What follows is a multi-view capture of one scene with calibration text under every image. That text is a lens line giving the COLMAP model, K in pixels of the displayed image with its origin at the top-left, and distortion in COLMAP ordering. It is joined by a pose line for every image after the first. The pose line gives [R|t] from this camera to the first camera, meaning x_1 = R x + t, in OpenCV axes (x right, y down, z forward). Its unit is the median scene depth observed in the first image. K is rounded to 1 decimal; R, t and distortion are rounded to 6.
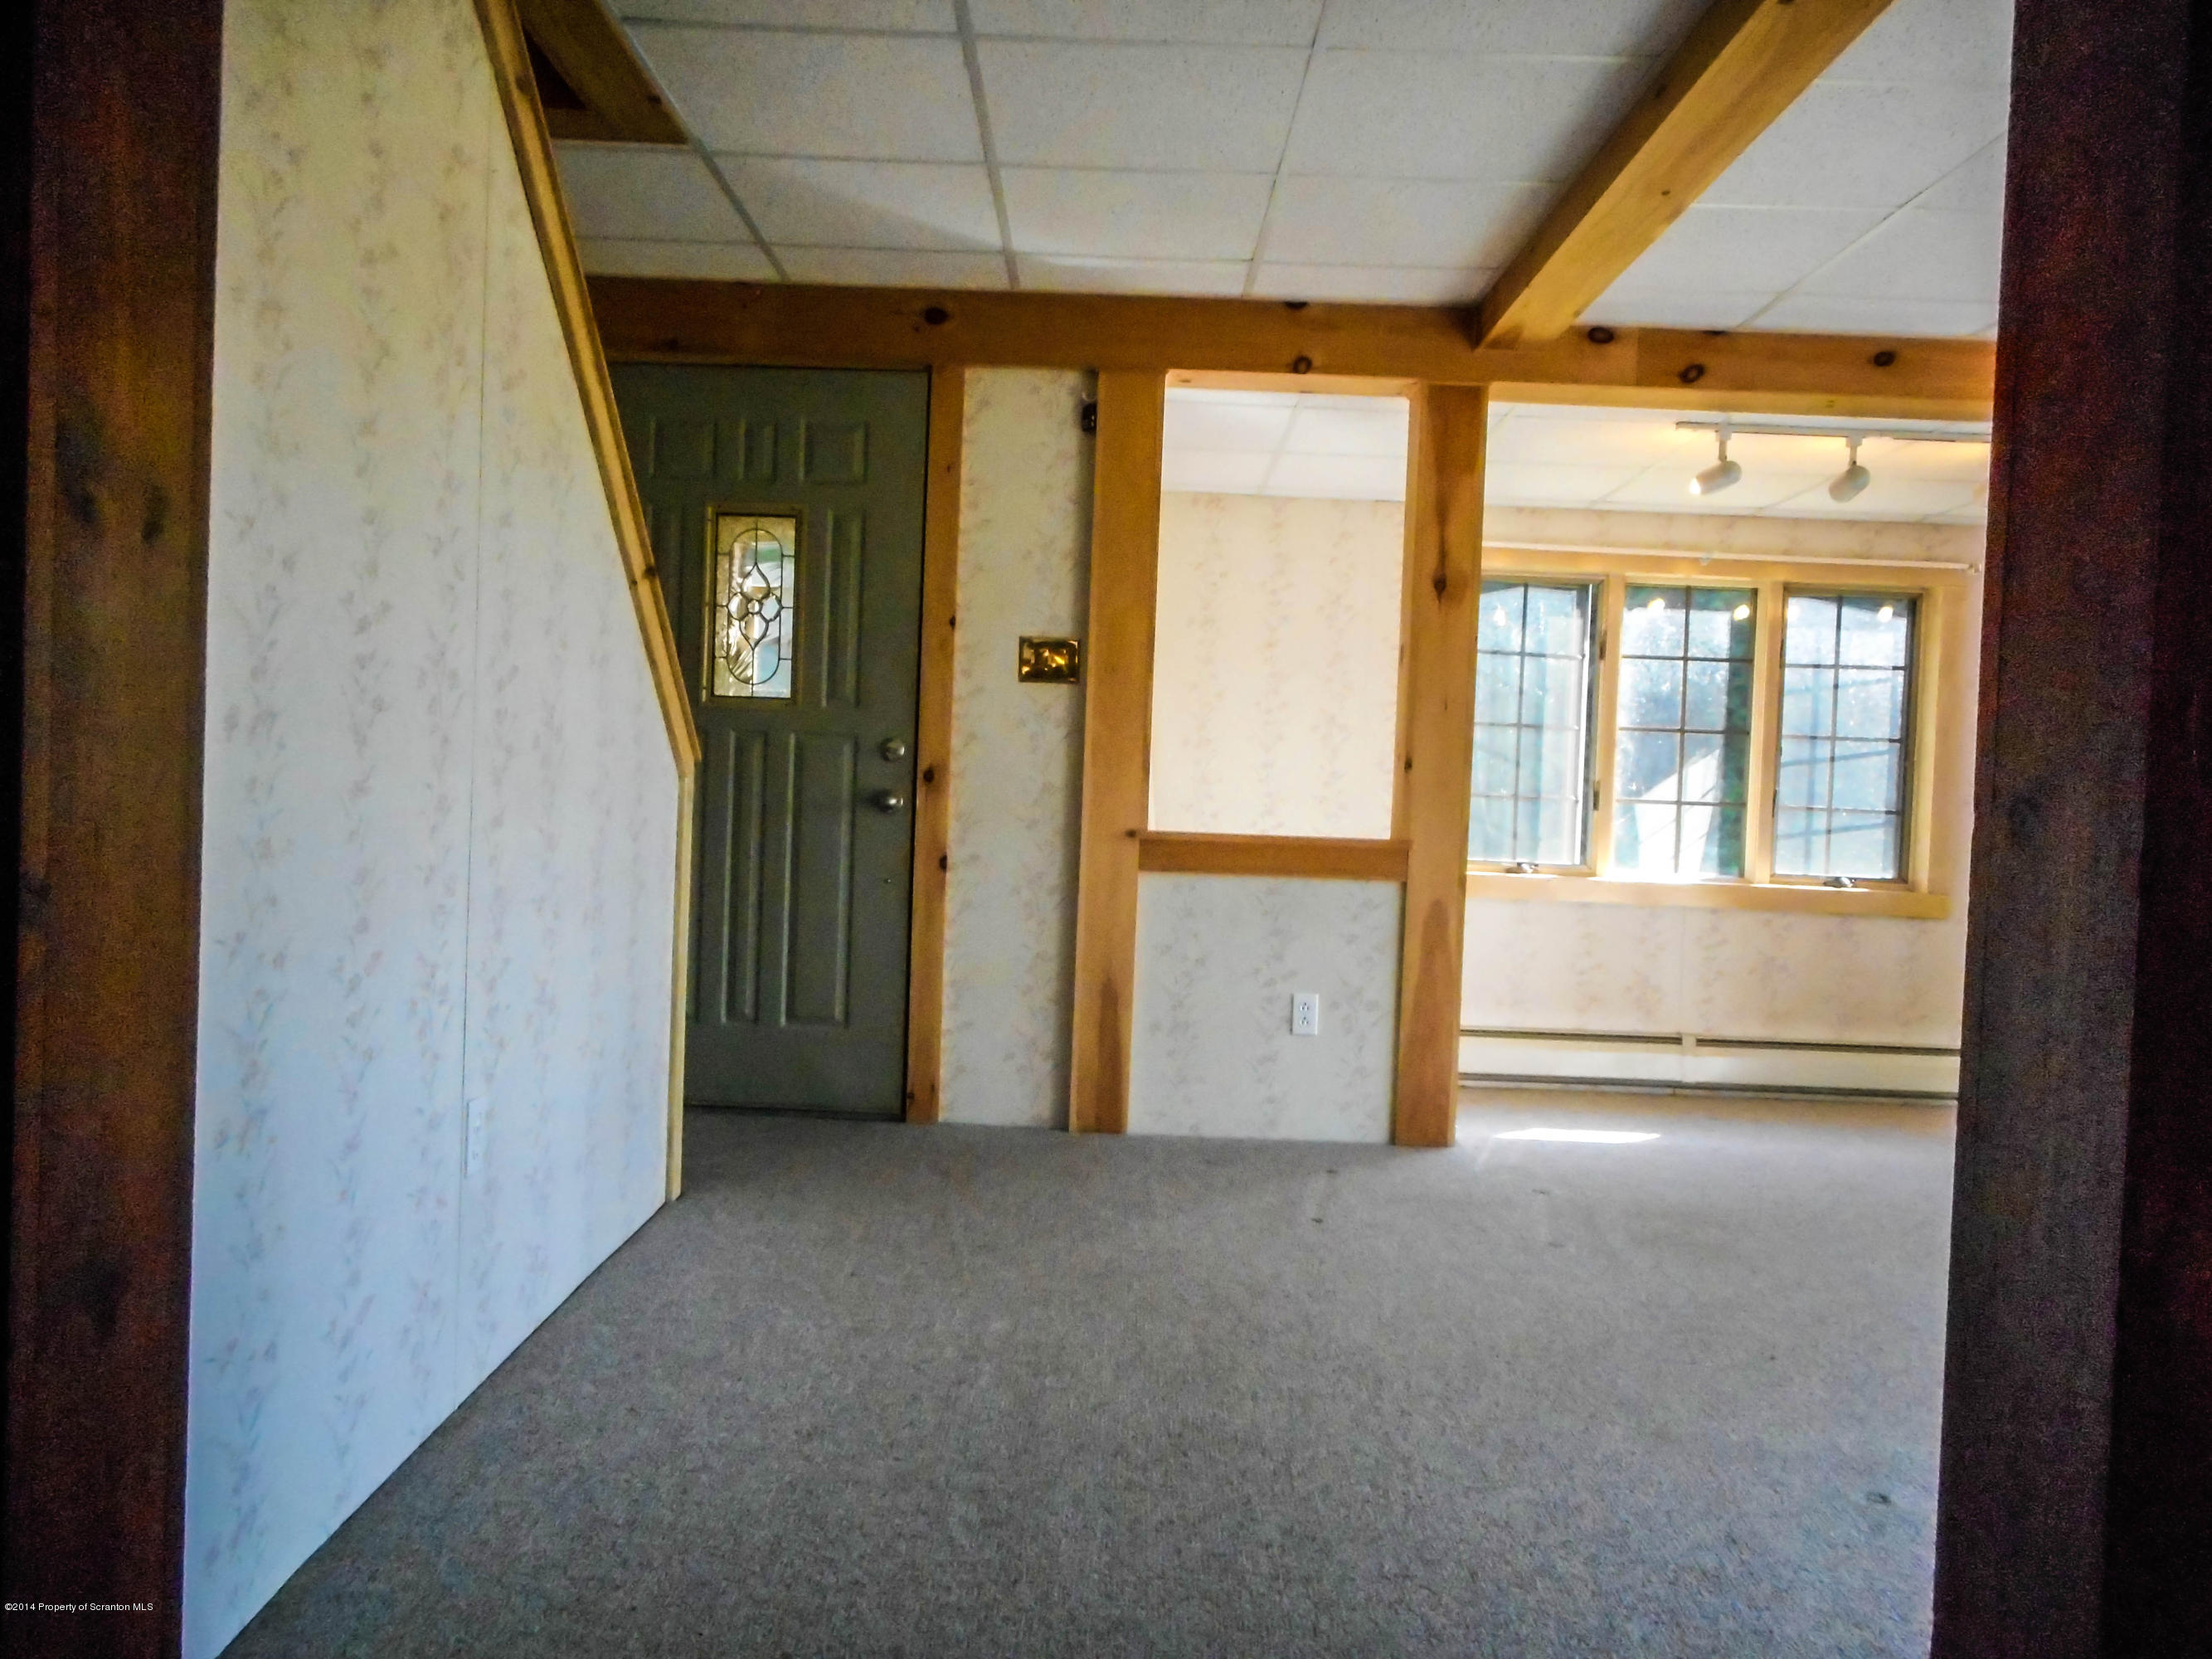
lens RADIAL K [[1654.0, 0, 1102.8], [0, 1654.0, 821.6], [0, 0, 1]] dist [0.007011, -0.002818]
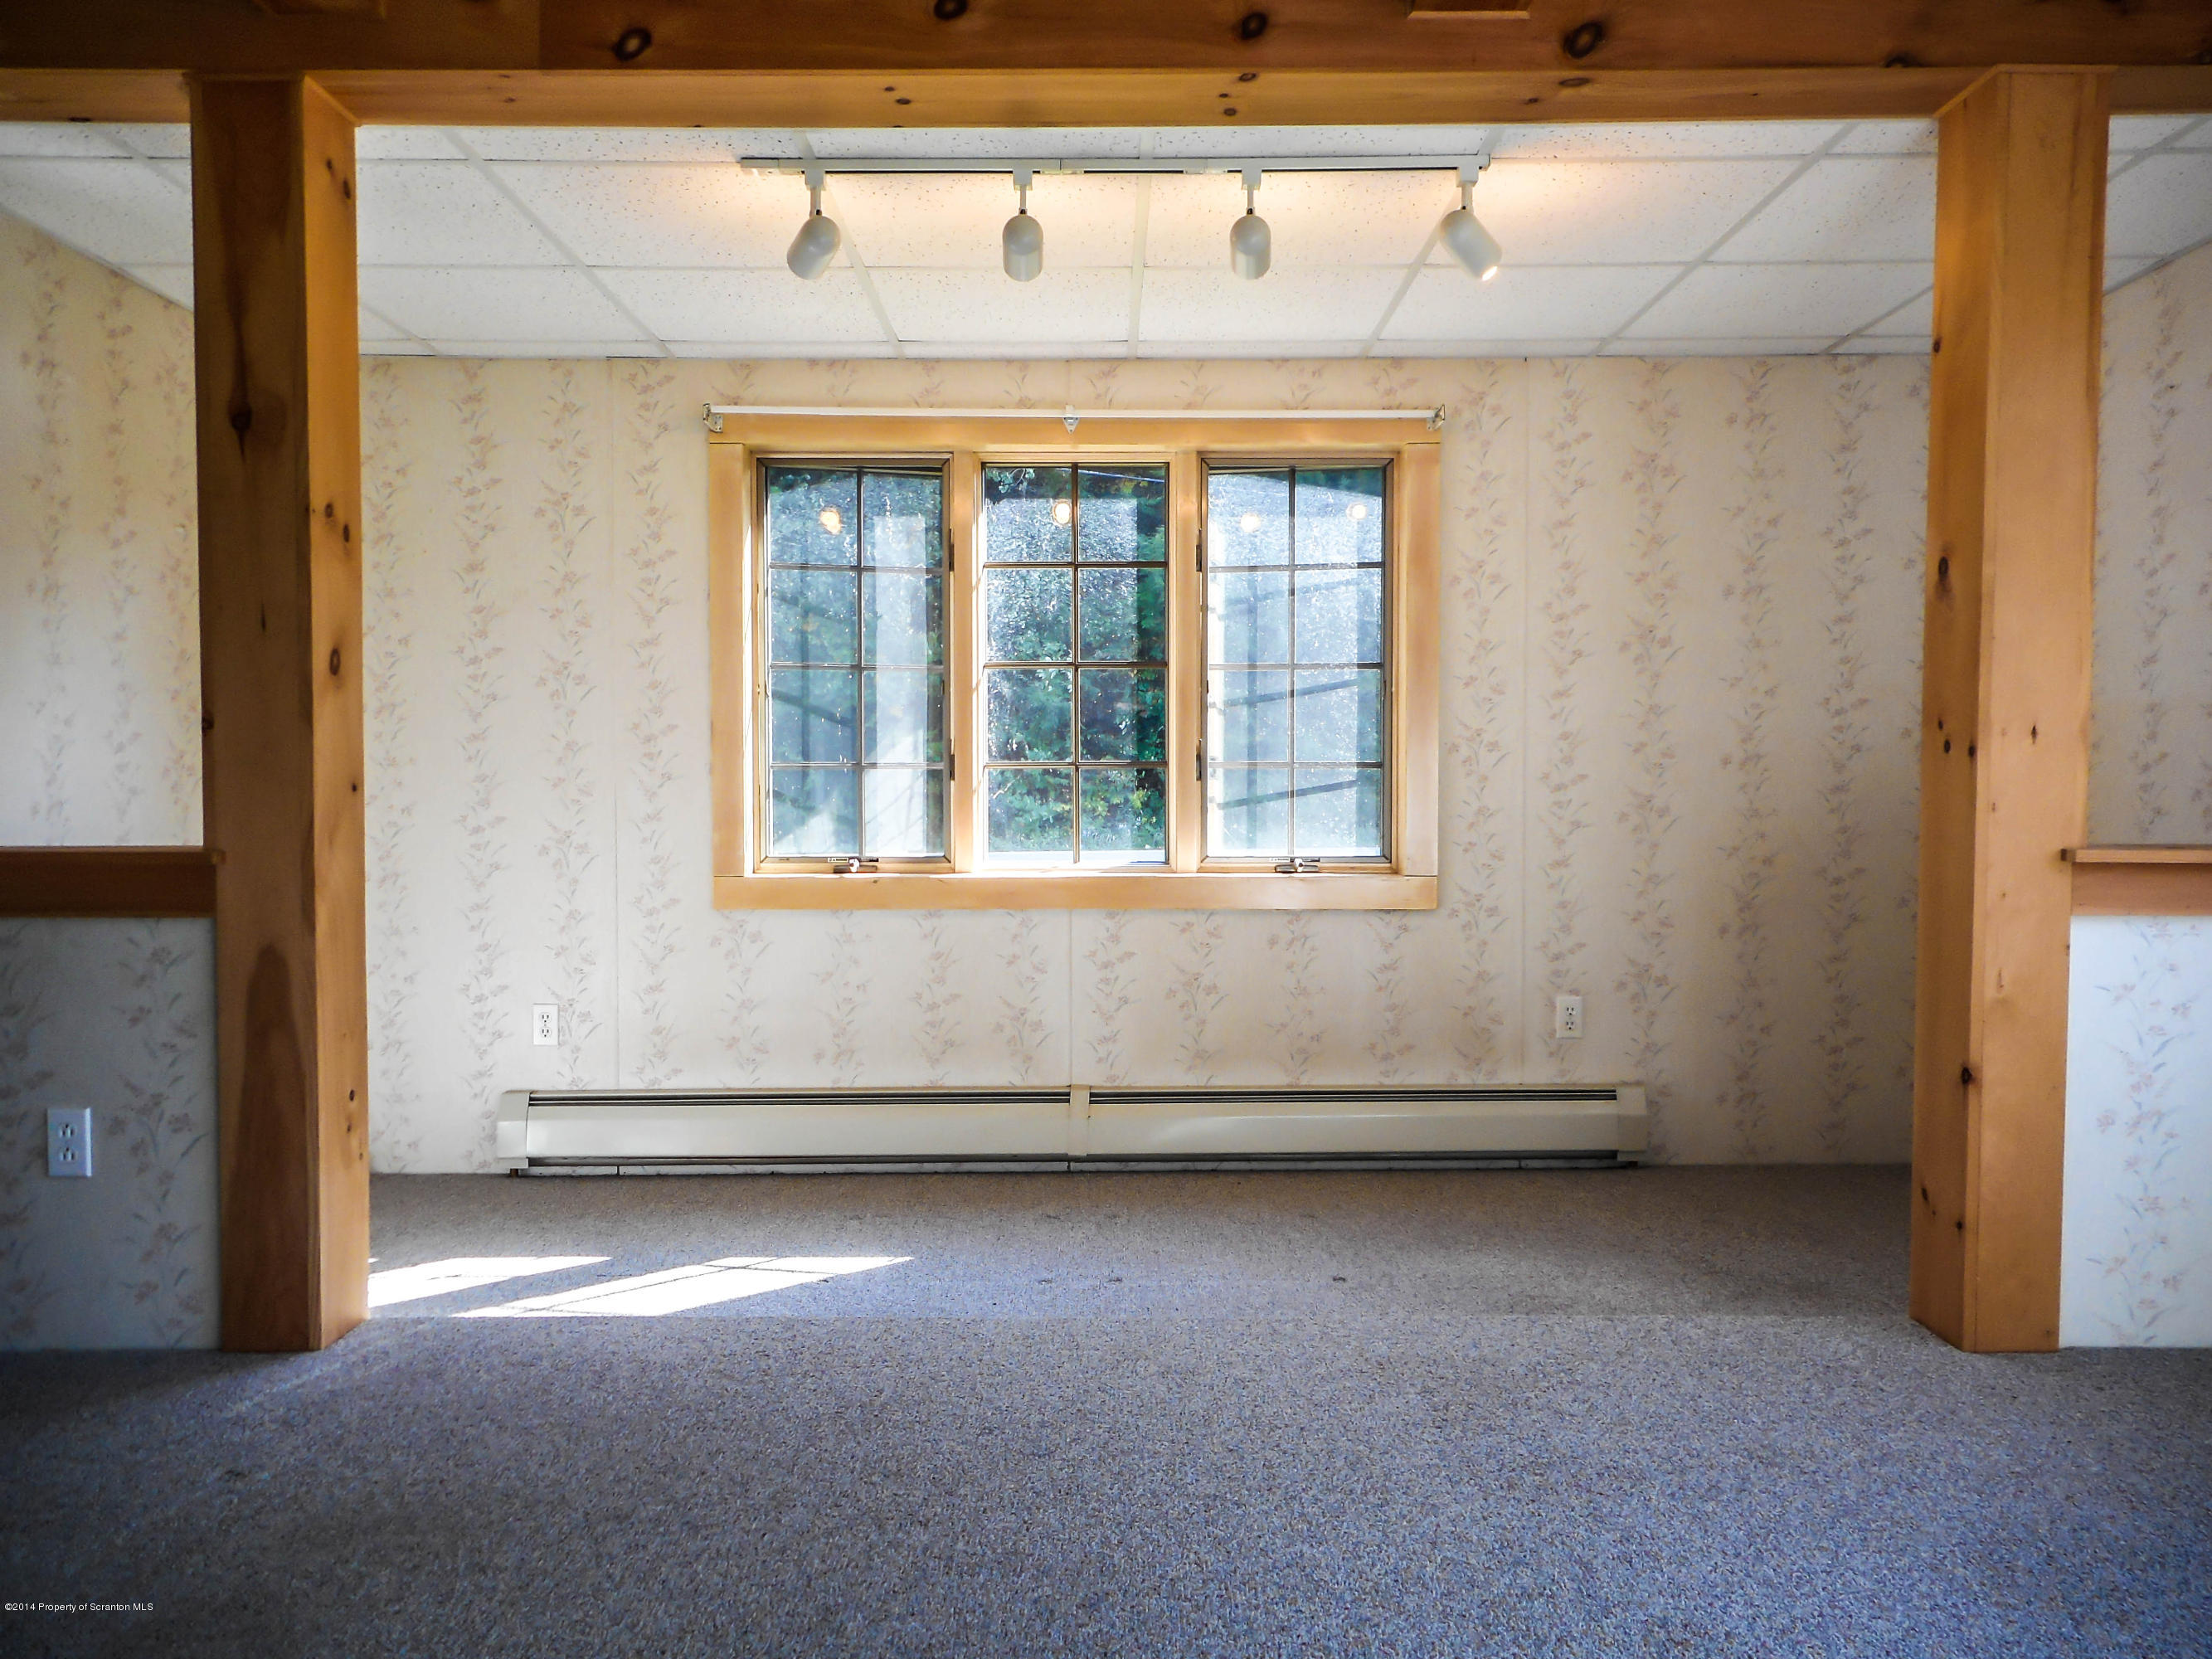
lens RADIAL K [[1654.0, 0, 1109.6], [0, 1654.0, 838.9], [0, 0, 1]] dist [0.007011, -0.002818]
pose [[0.999070, -0.042884, 0.004507, 0.366968], [0.042783, 0.998873, 0.020547, 0.006716], [-0.005383, -0.020336, 0.999779, 0.285737]]
